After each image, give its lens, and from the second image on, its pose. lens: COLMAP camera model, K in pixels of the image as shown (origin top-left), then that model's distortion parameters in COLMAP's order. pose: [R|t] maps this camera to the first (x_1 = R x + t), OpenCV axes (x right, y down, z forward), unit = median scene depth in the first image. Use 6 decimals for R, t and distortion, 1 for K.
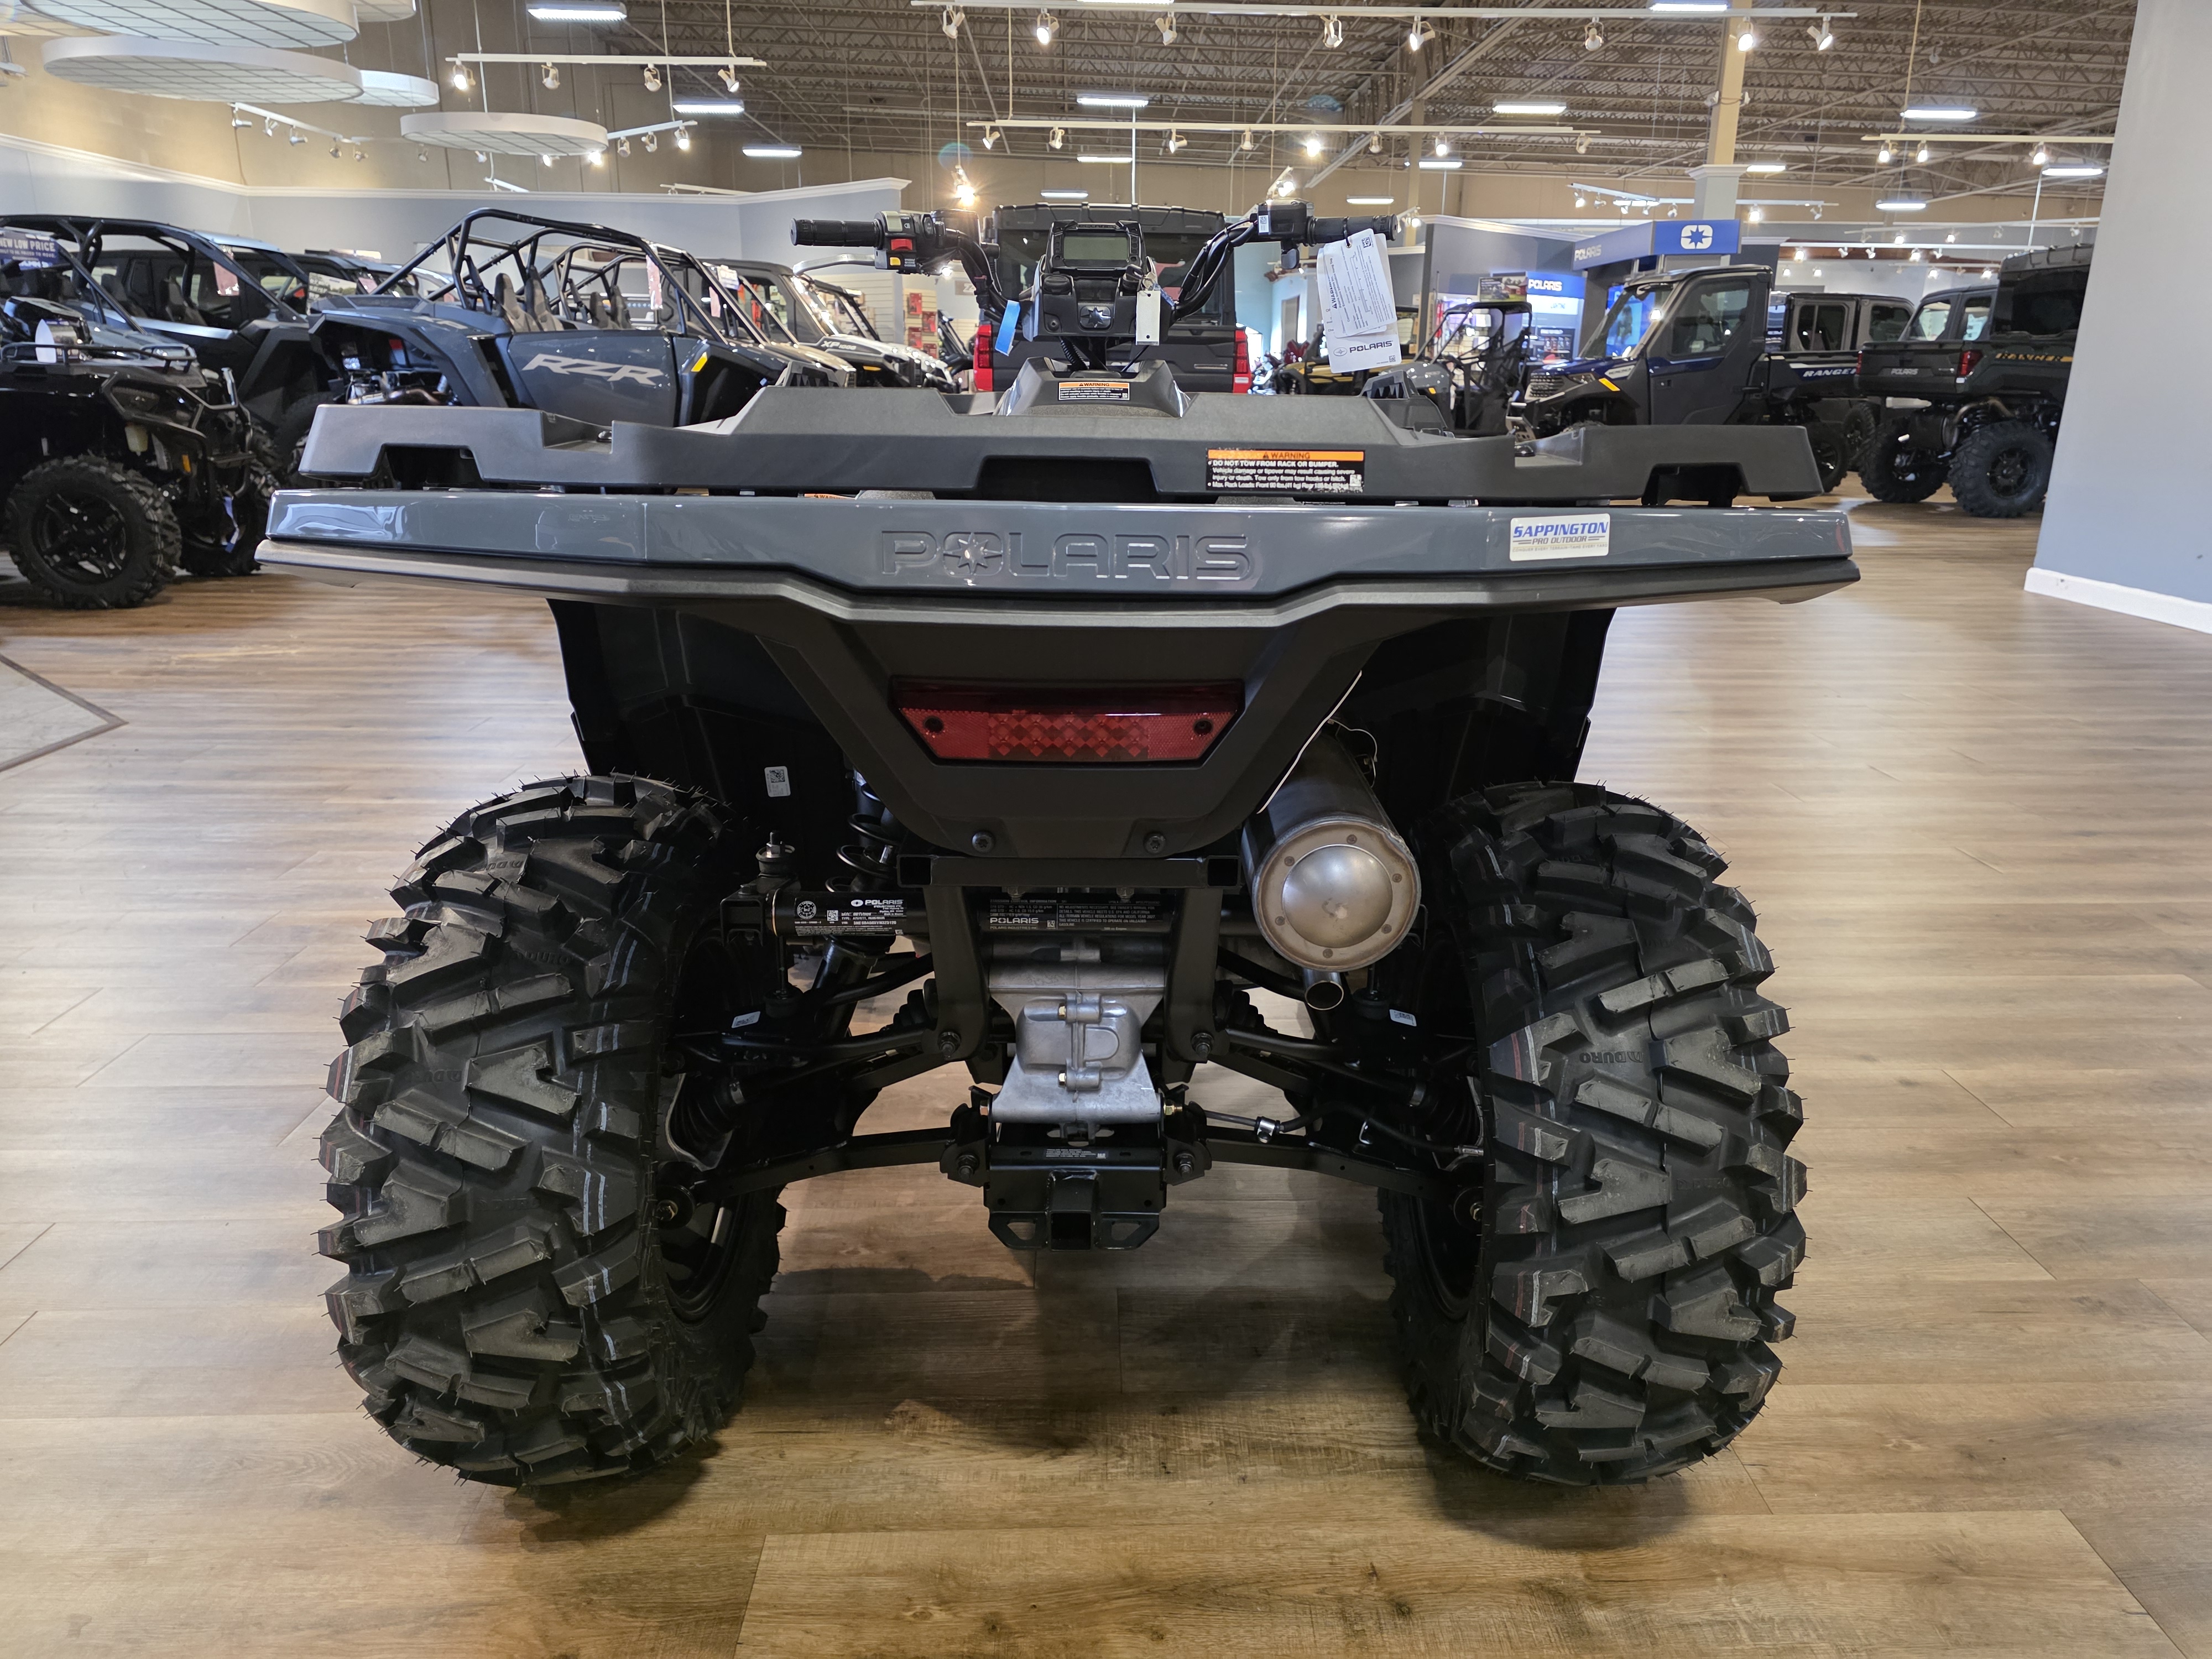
lens RADIAL K [[1485.3, 0, 1120.1], [0, 1485.3, 840.1], [0, 0, 1]] dist [0.044496, -0.041351]
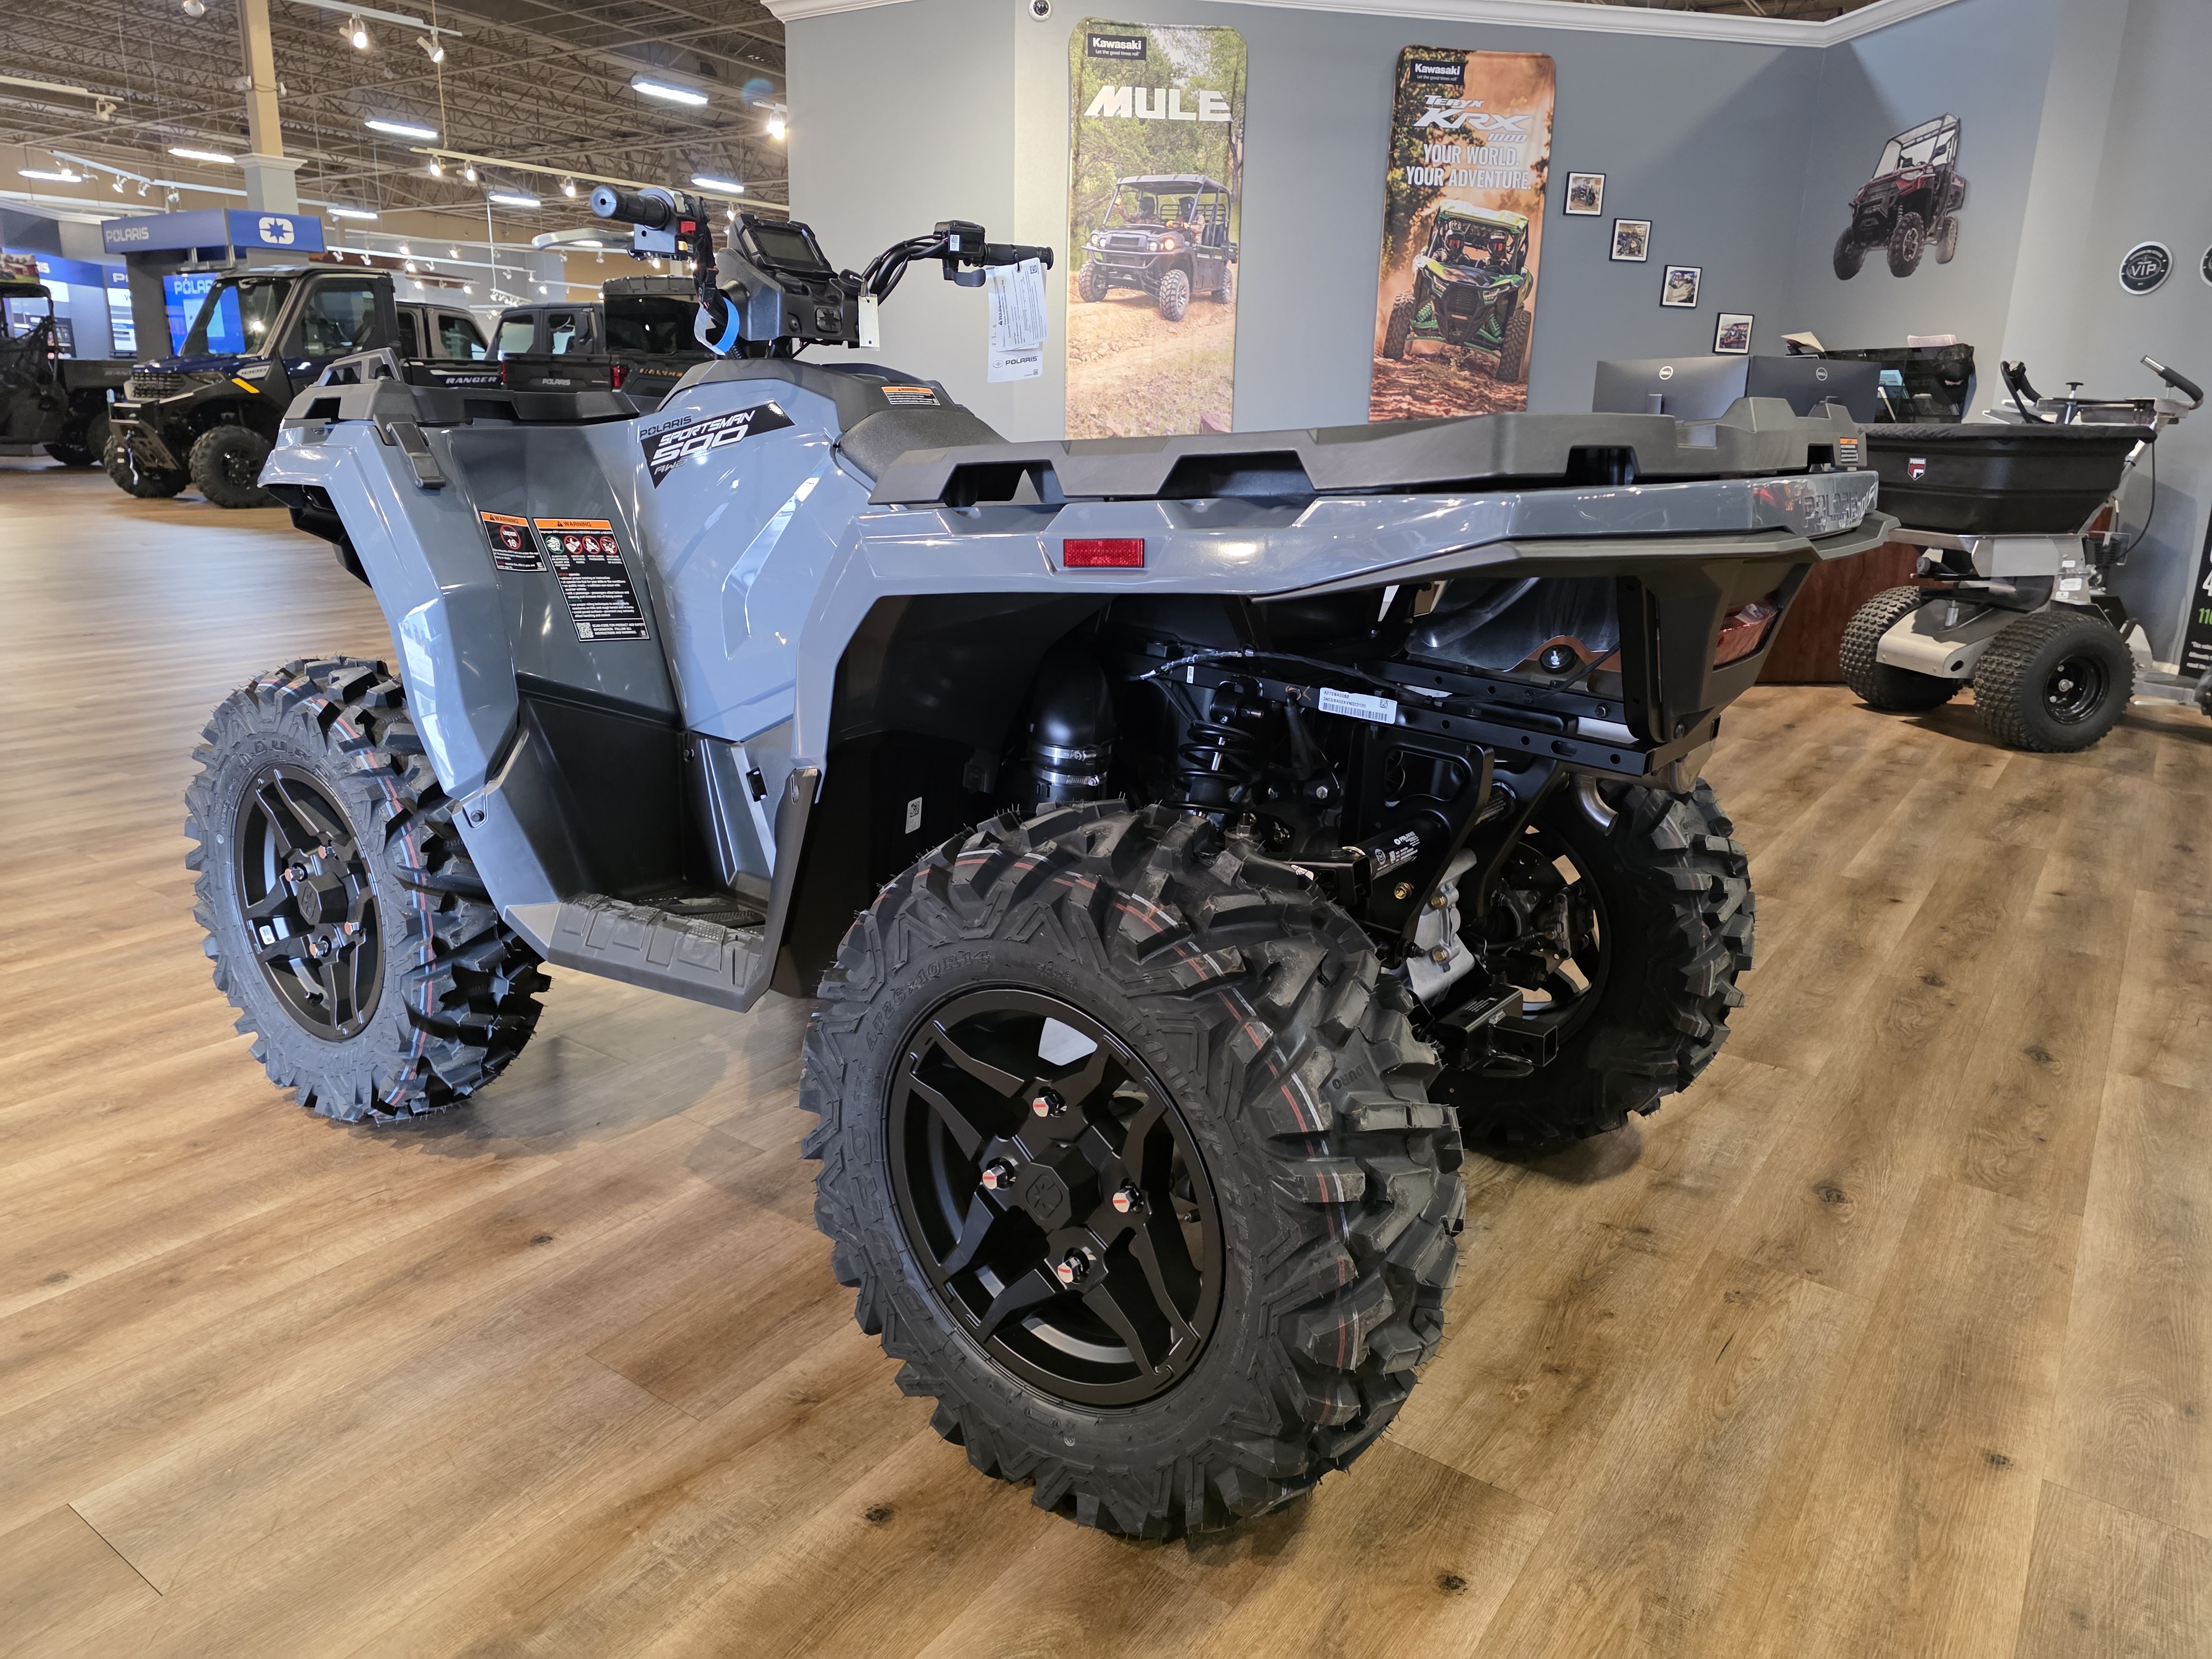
lens RADIAL K [[1485.3, 0, 1111.6], [0, 1485.3, 847.9], [0, 0, 1]] dist [0.044496, -0.041351]
pose [[0.601606, -0.218223, 0.768407, -0.116675], [0.217250, 0.970398, 0.105497, -0.012121], [-0.768682, 0.103469, 0.631206, 0.043042]]
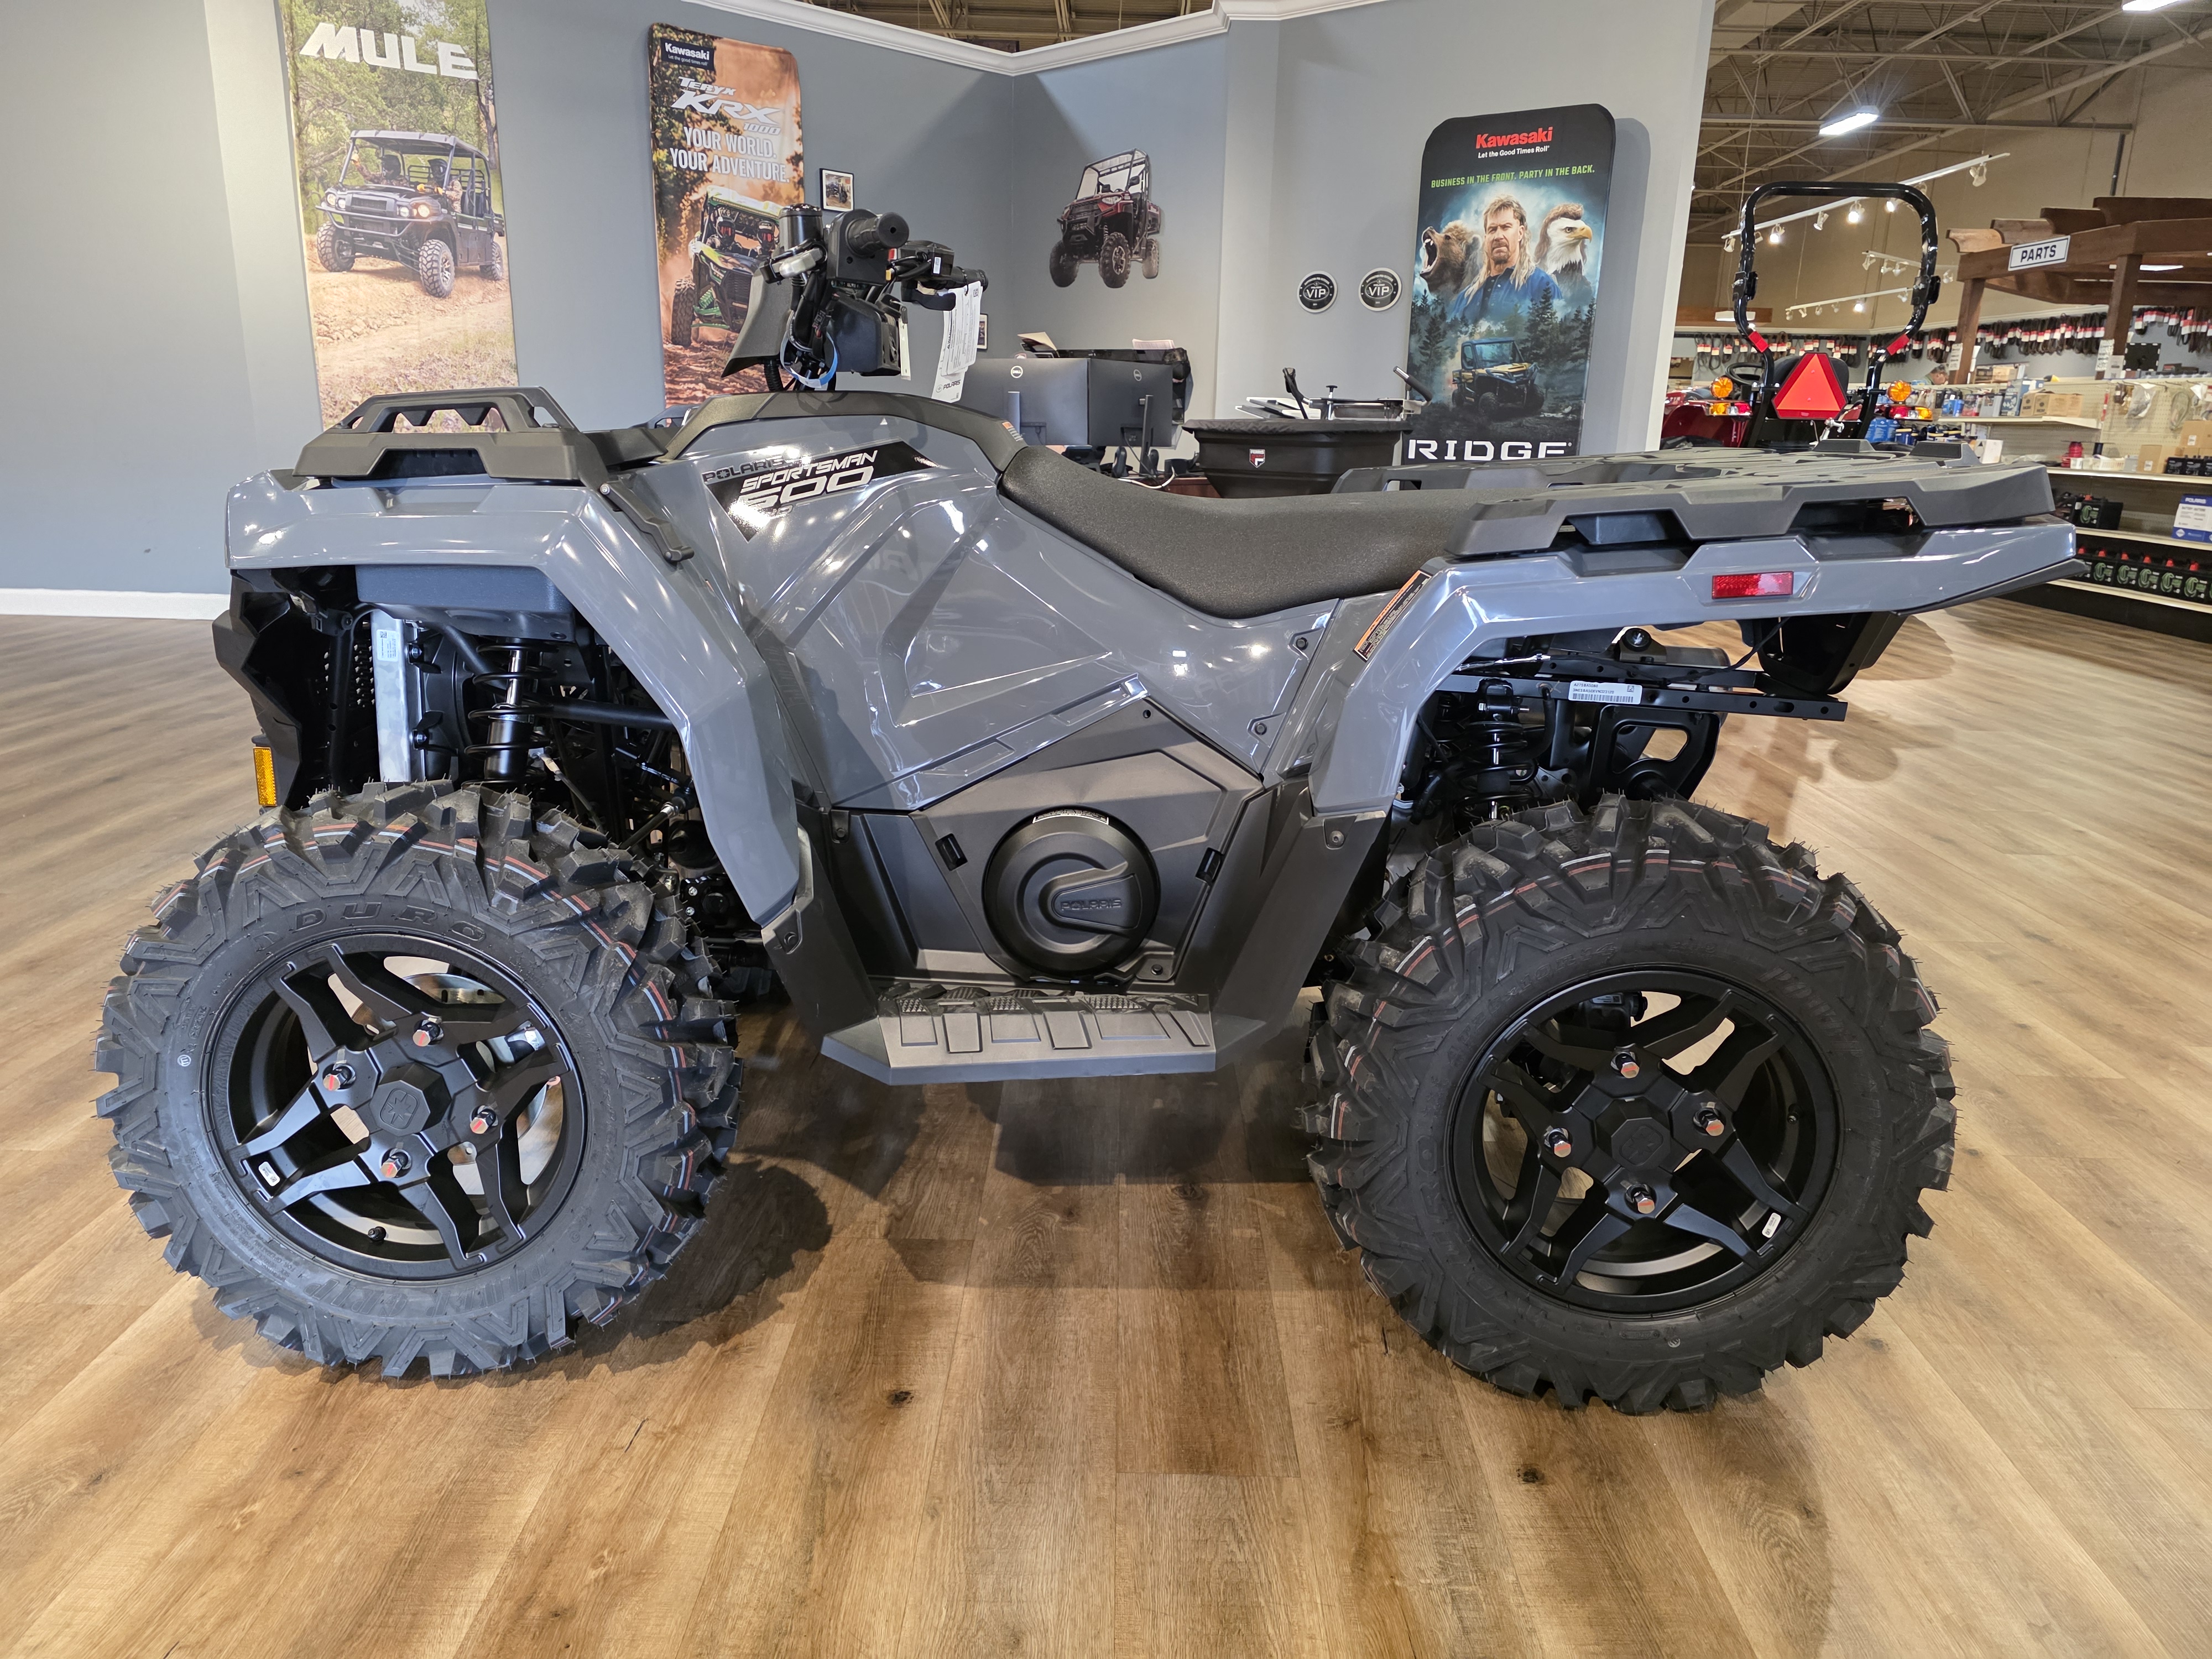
lens RADIAL K [[1485.3, 0, 1125.9], [0, 1485.3, 838.2], [0, 0, 1]] dist [0.044496, -0.041351]
pose [[0.036120, -0.282838, 0.958487, -0.127965], [0.272717, 0.925499, 0.262827, -0.021664], [-0.961416, 0.251902, 0.110564, 0.070294]]
